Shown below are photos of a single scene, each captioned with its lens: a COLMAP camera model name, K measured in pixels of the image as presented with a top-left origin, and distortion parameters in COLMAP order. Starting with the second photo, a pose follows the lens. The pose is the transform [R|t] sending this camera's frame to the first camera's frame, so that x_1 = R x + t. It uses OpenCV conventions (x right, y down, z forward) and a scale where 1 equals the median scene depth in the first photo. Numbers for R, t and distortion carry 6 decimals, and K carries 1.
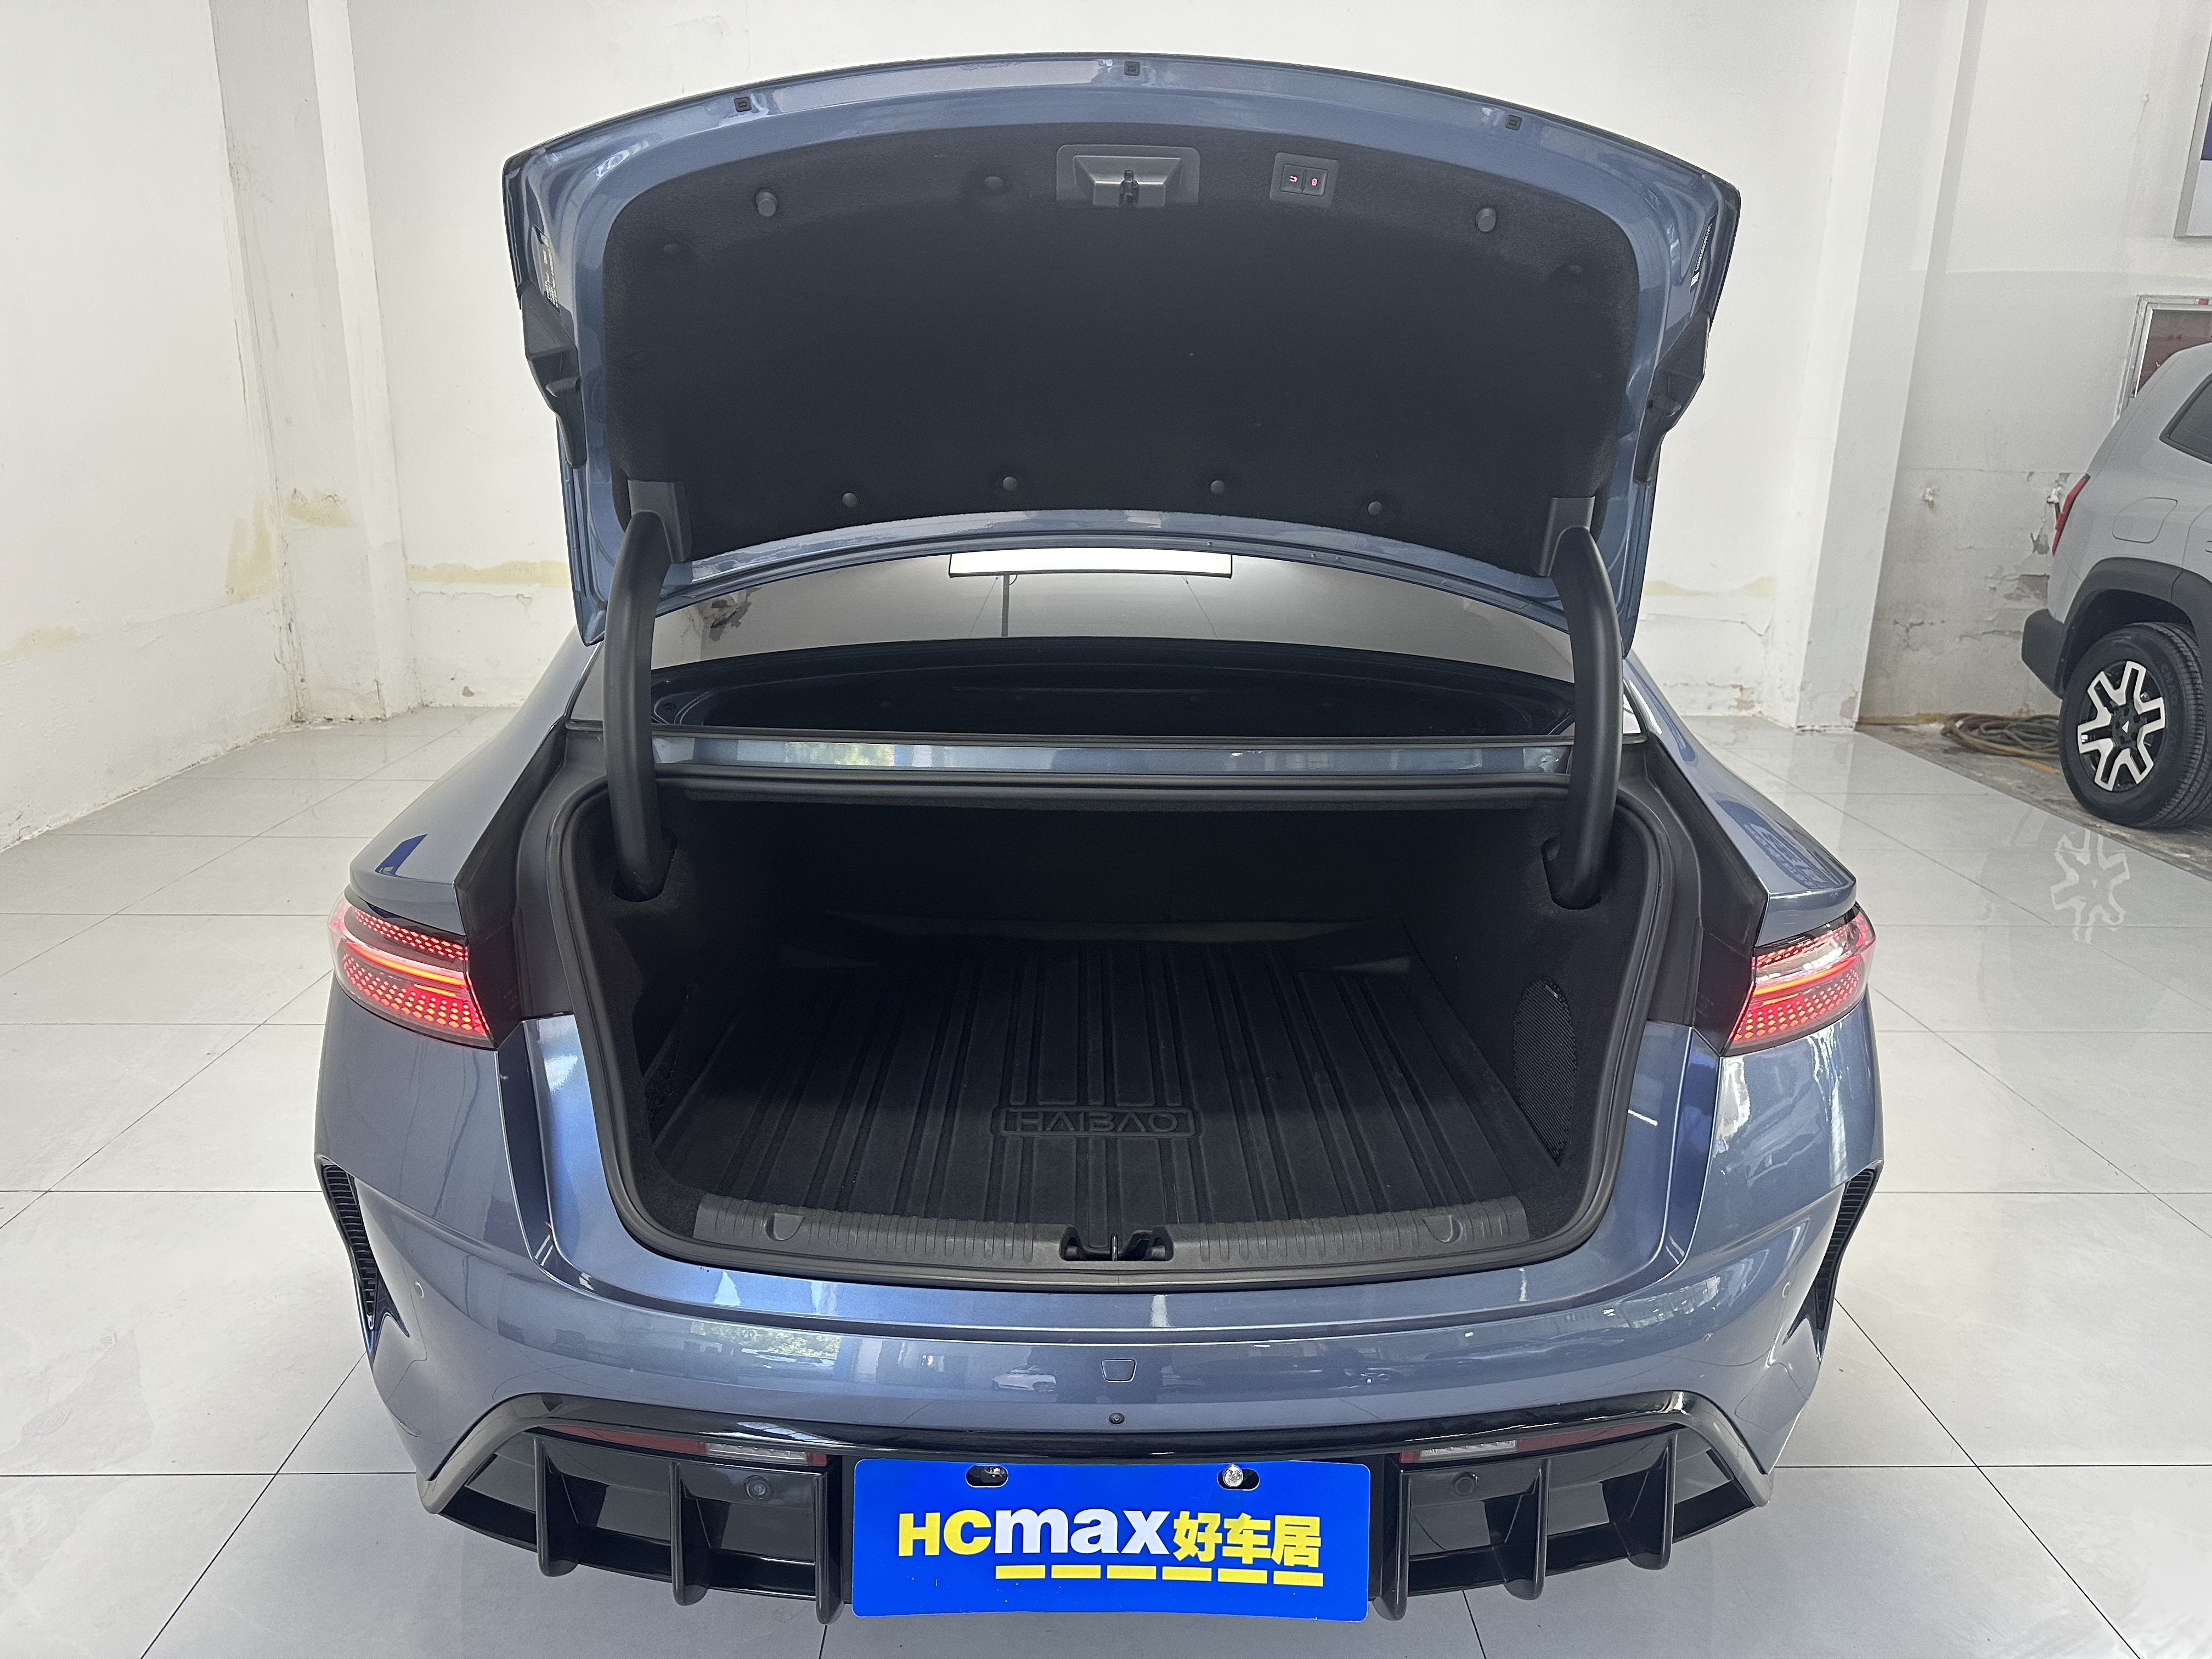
lens RADIAL K [[1559.7, 0, 1122.7], [0, 1559.7, 835.8], [0, 0, 1]] dist [0.069505, -0.089511]
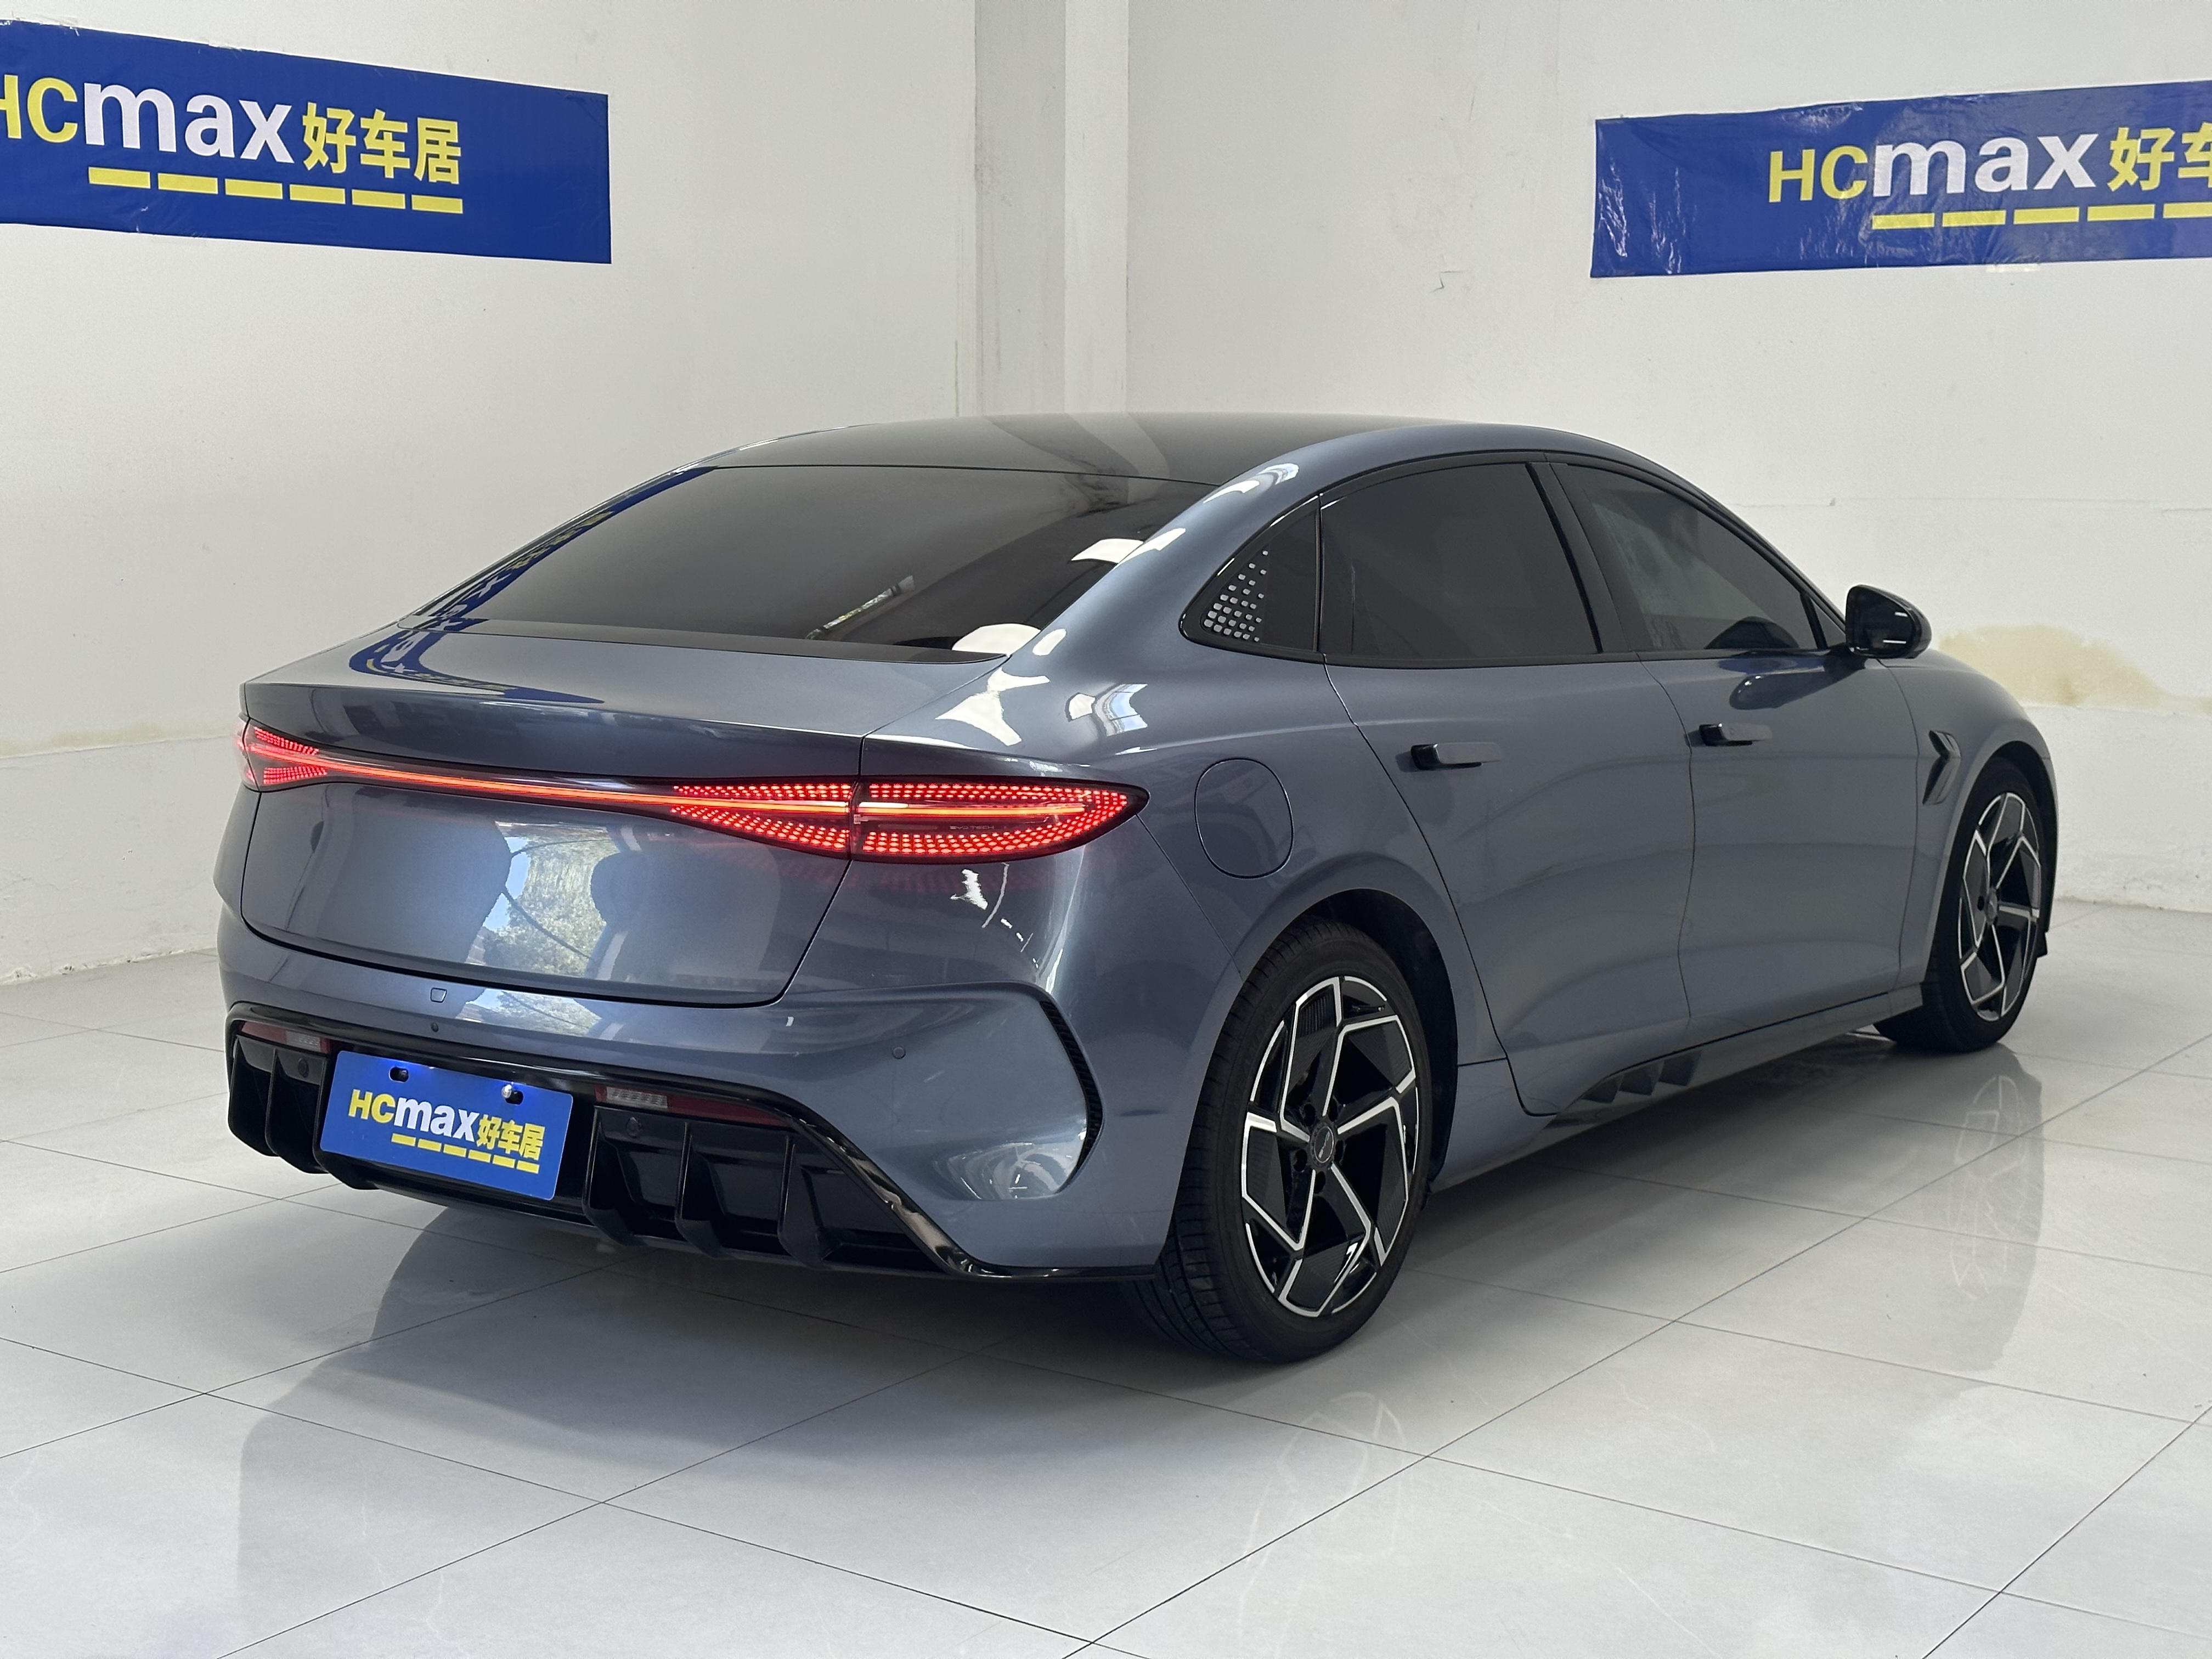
lens RADIAL K [[3060.0, 0, 1054.1], [0, 3060.0, 823.0], [0, 0, 1]] dist [0.188323, -0.390845]
pose [[0.792319, 0.068141, -0.606290, 2.215491], [-0.158051, 0.982744, -0.096096, 0.353159], [0.589280, 0.171963, 0.789416, -1.033710]]
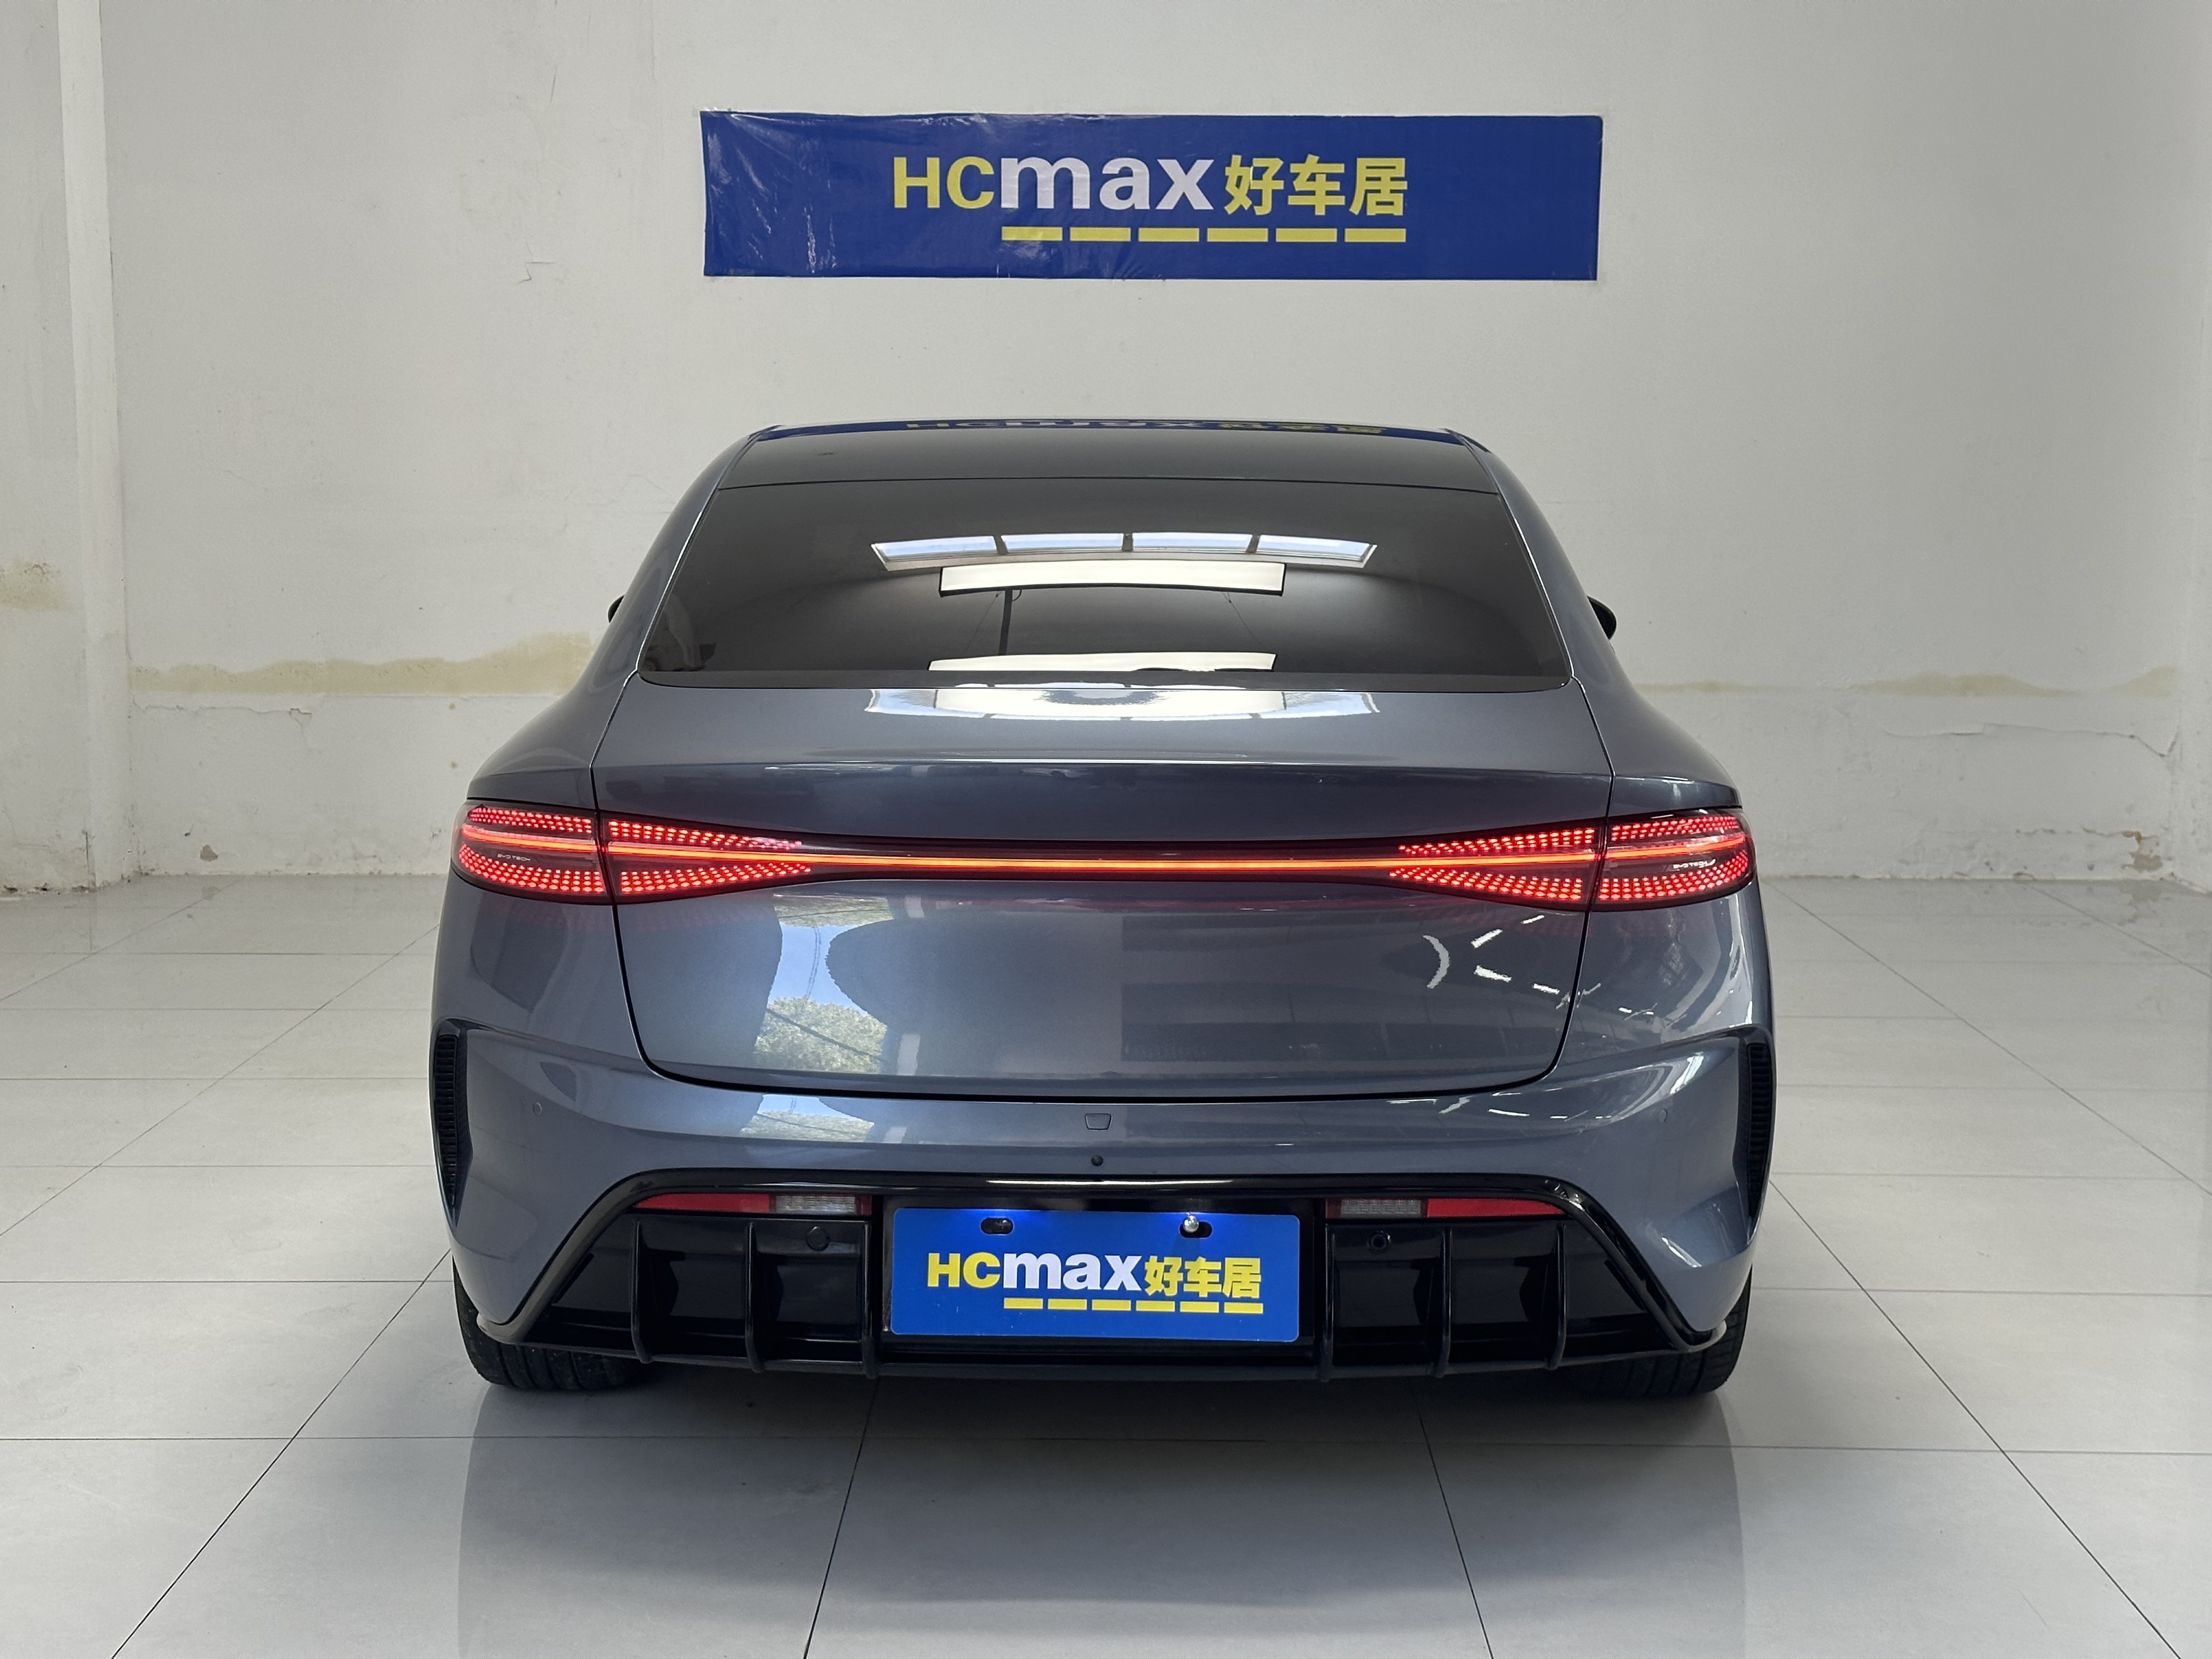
lens RADIAL K [[3080.2, 0, 1106.0], [0, 3080.2, 829.5], [0, 0, 1]] dist [0.226769, -0.508614]
pose [[0.999094, -0.005651, -0.042191, 0.107759], [-0.000467, 0.989635, -0.143605, 0.446586], [0.042566, 0.143495, 0.988735, -1.498357]]
